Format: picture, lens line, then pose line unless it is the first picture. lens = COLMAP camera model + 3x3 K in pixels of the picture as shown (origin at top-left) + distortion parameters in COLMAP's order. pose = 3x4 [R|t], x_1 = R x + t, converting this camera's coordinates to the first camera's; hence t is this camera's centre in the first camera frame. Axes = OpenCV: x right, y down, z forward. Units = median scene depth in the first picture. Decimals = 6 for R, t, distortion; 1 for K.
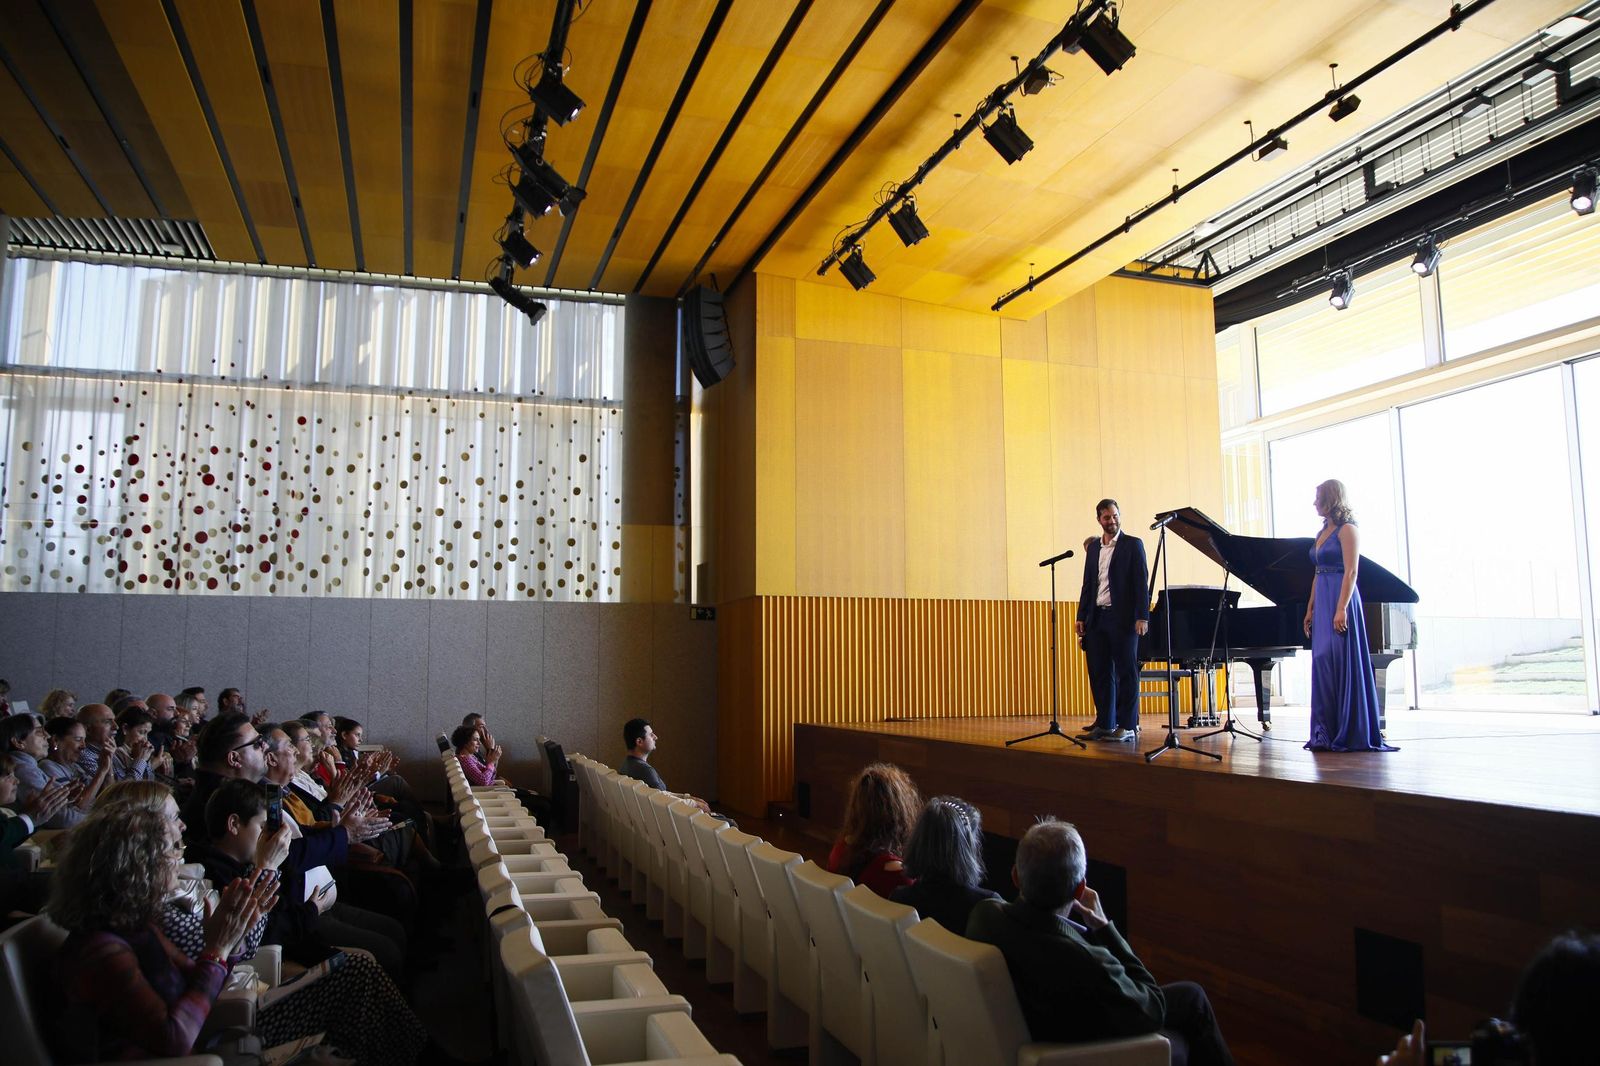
lens RADIAL K [[1162.0, 0, 800.0], [0, 1162.0, 533.0], [0, 0, 1]] dist [-0.135234, 0.089558]
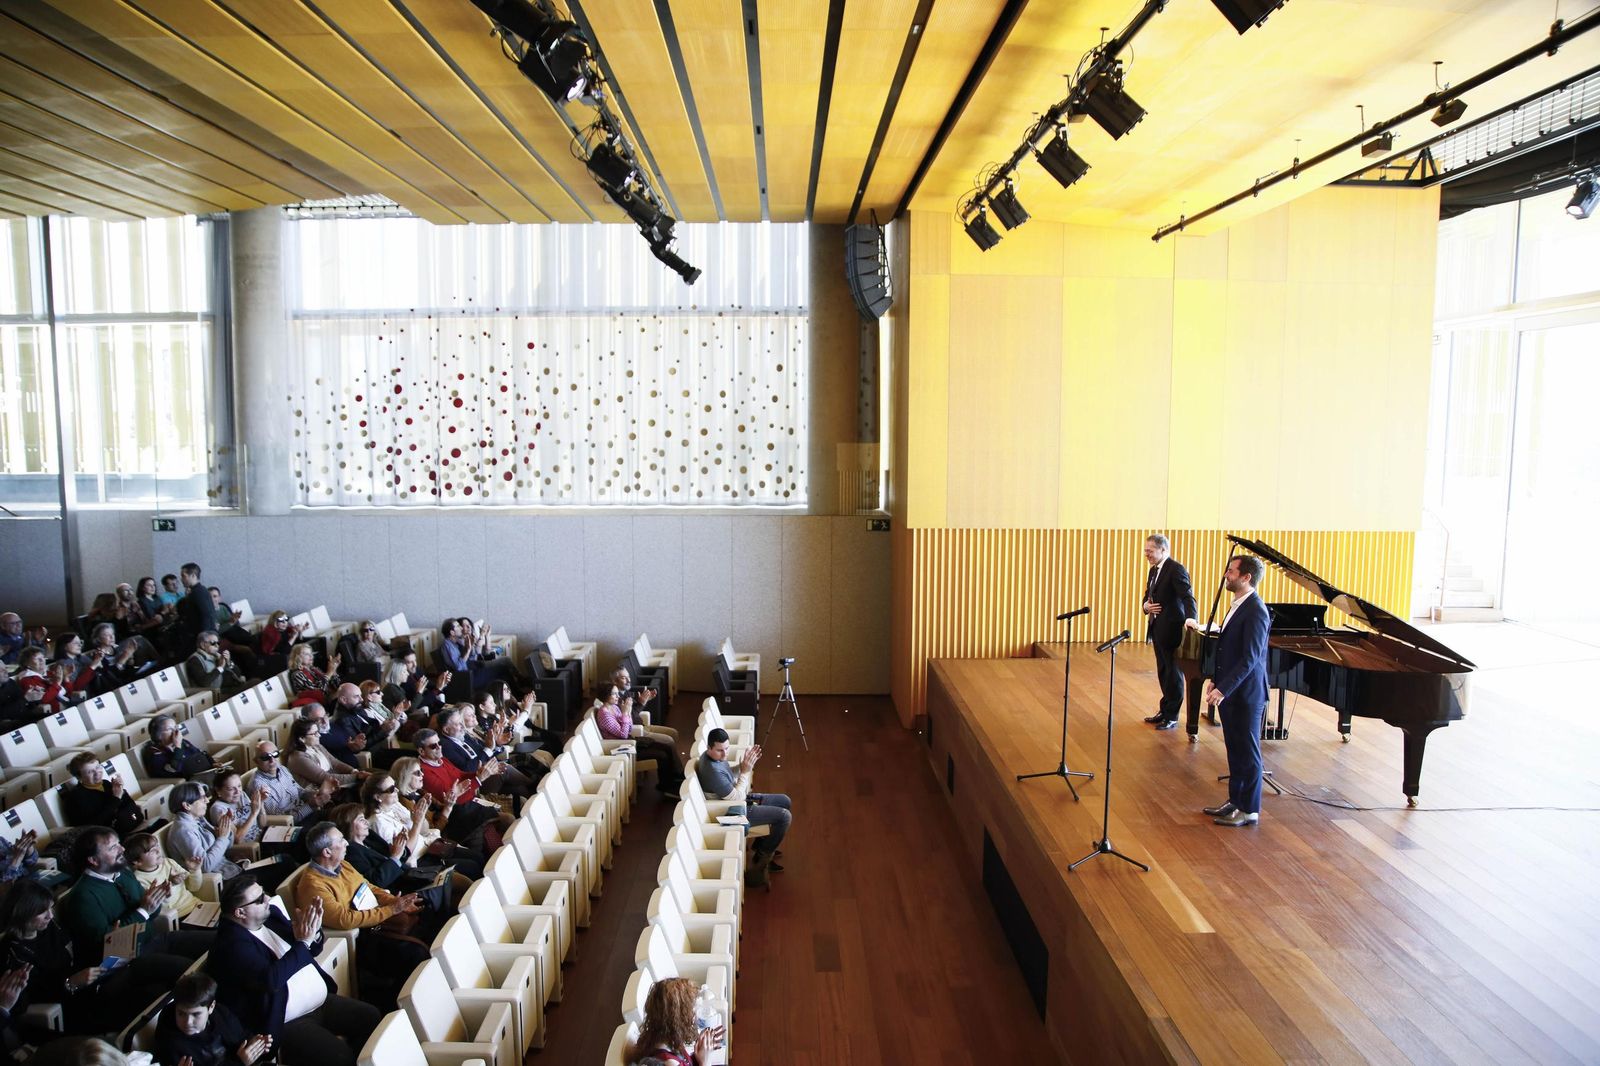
lens RADIAL K [[1131.8, 0, 793.0], [0, 1131.8, 531.1], [0, 0, 1]] dist [-0.133364, 0.106724]
pose [[0.951341, 0.038276, -0.305754, 0.163532], [0.030389, 0.975764, 0.216707, -0.156569], [0.306639, -0.215453, 0.927121, 0.002903]]
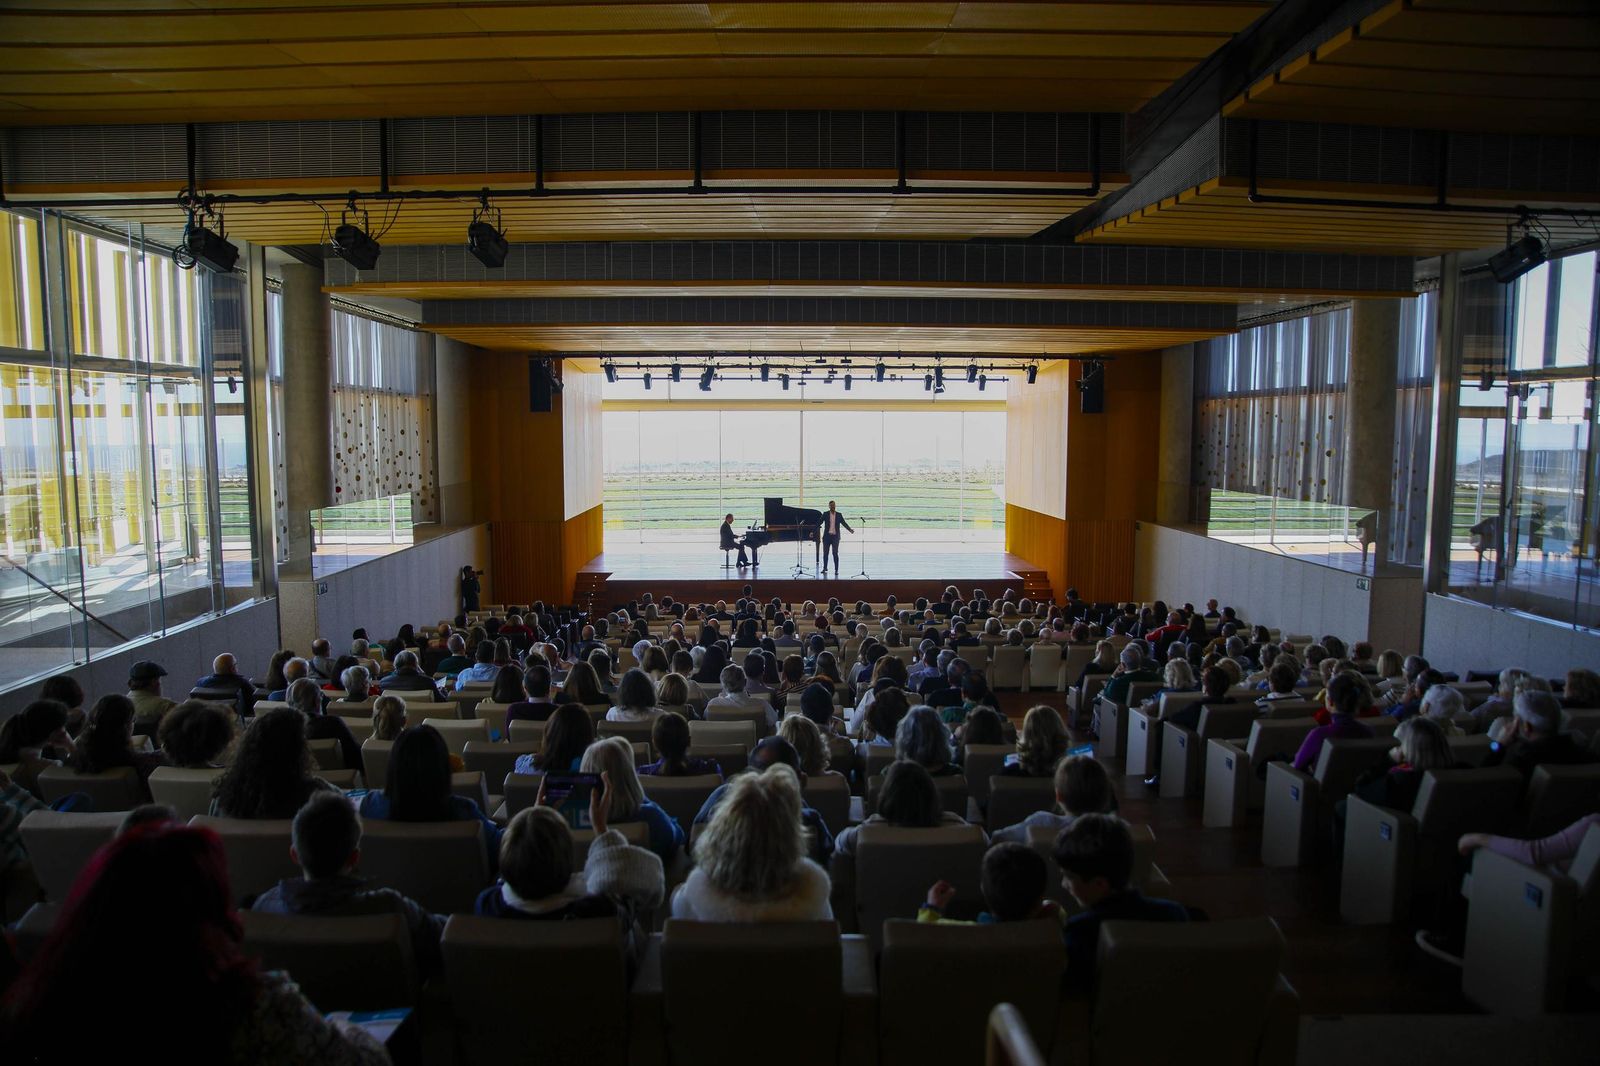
lens RADIAL K [[1131.8, 0, 793.0], [0, 1131.8, 531.1], [0, 0, 1]] dist [-0.133364, 0.106724]
pose [[0.286048, -0.081262, 0.954763, -1.639647], [-0.116133, 0.986112, 0.118724, -0.189269], [-0.951152, -0.144840, 0.272638, 0.076411]]
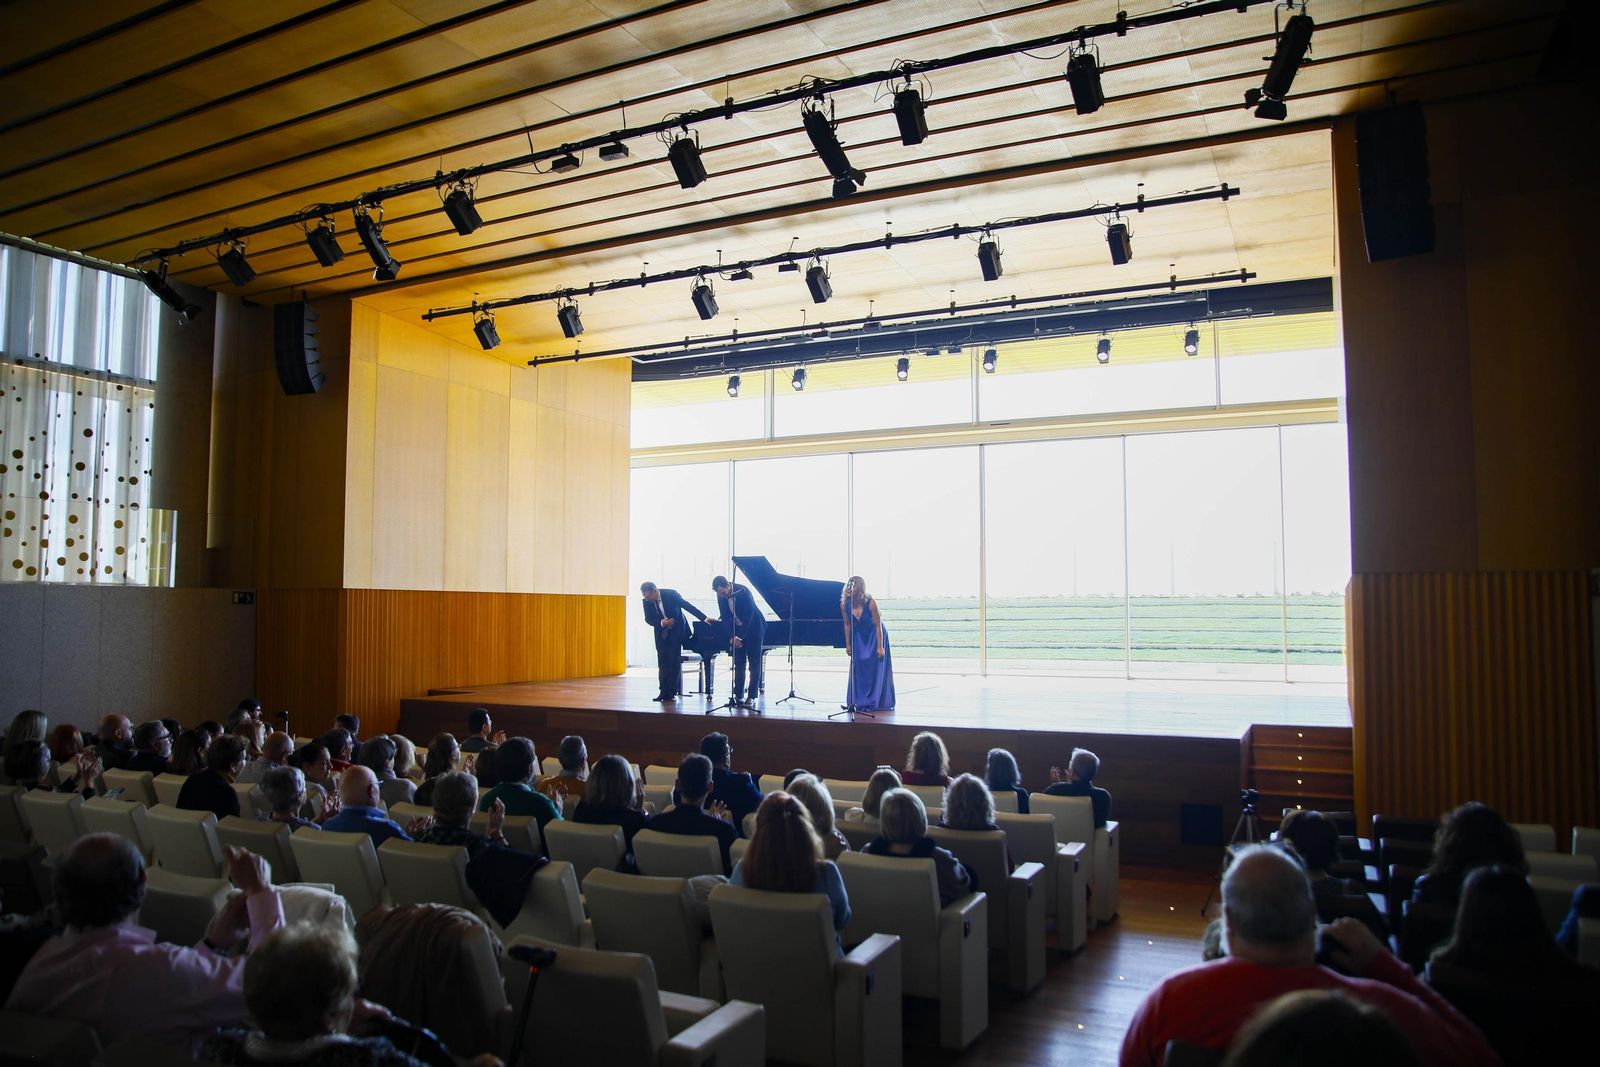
lens RADIAL K [[1124.4, 0, 787.6], [0, 1124.4, 530.8], [0, 0, 1]] dist [-0.133791, 0.107482]
pose [[0.699897, 0.054606, 0.712153, -0.458325], [-0.085506, 0.996308, 0.007640, -0.043469], [-0.709107, -0.066241, 0.701983, -0.060795]]
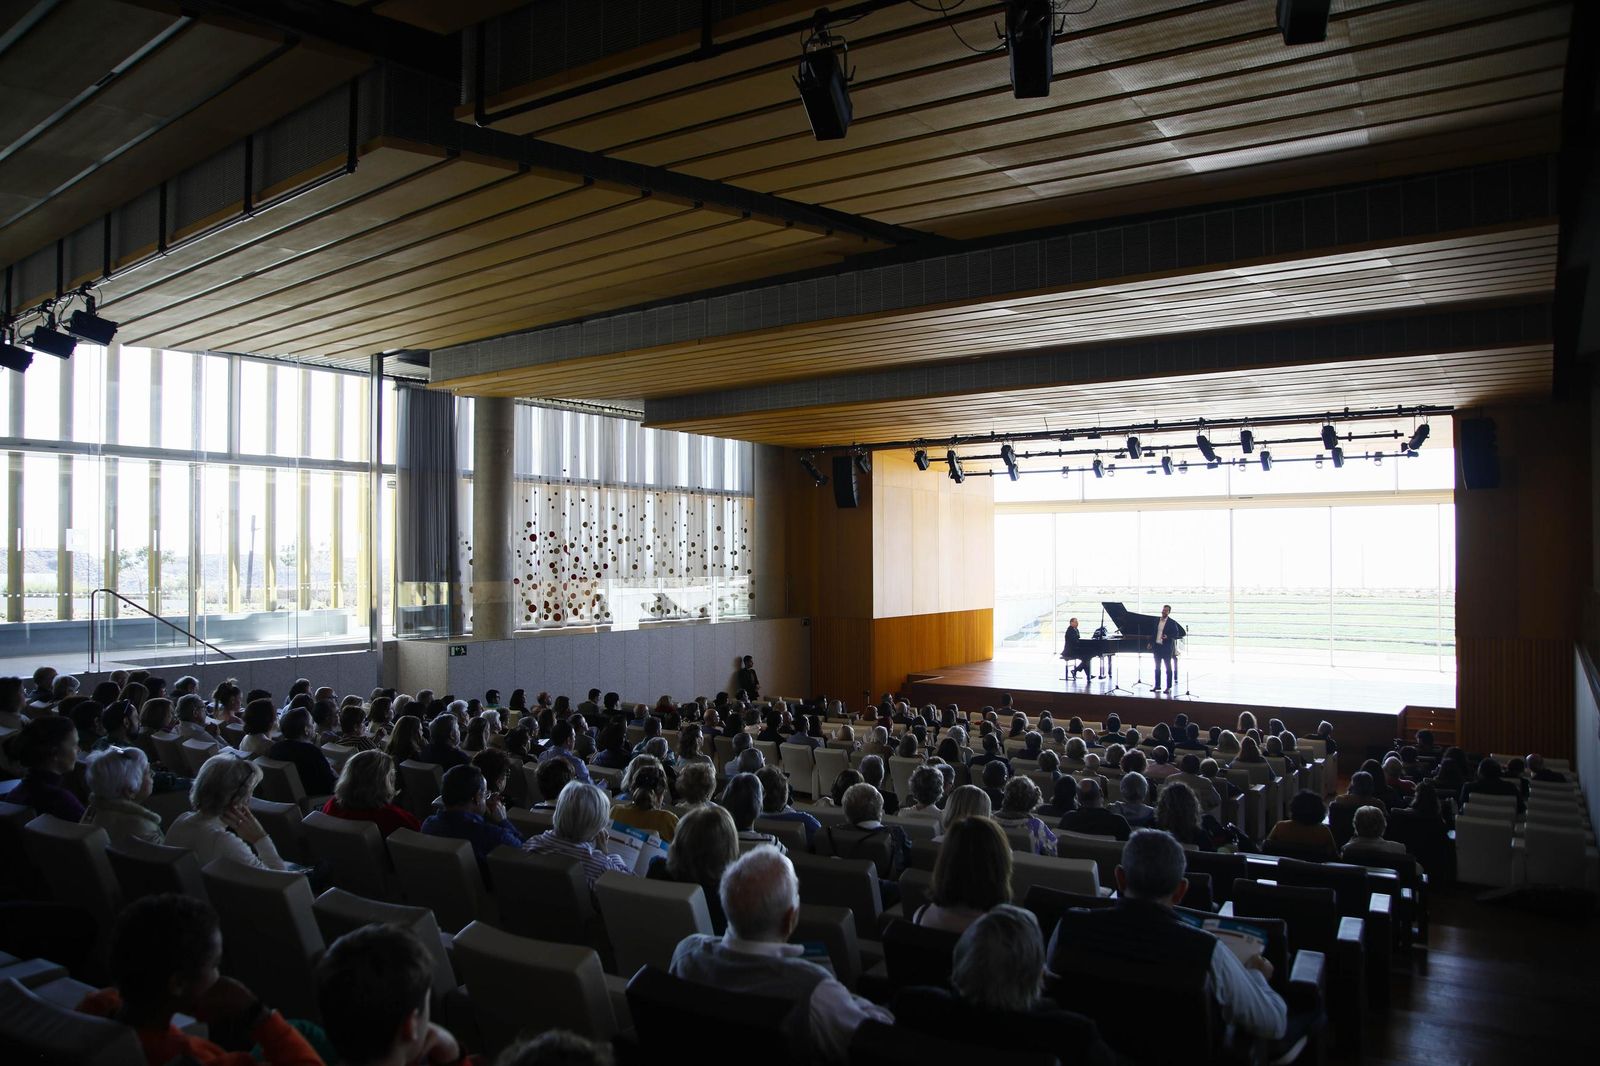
lens RADIAL K [[1131.8, 0, 793.0], [0, 1131.8, 531.1], [0, 0, 1]] dist [-0.133364, 0.106724]
pose [[0.796133, 0.016859, 0.604887, -1.196222], [-0.075299, 0.994603, 0.071385, -0.202448], [-0.600419, -0.102380, 0.793105, -0.397611]]
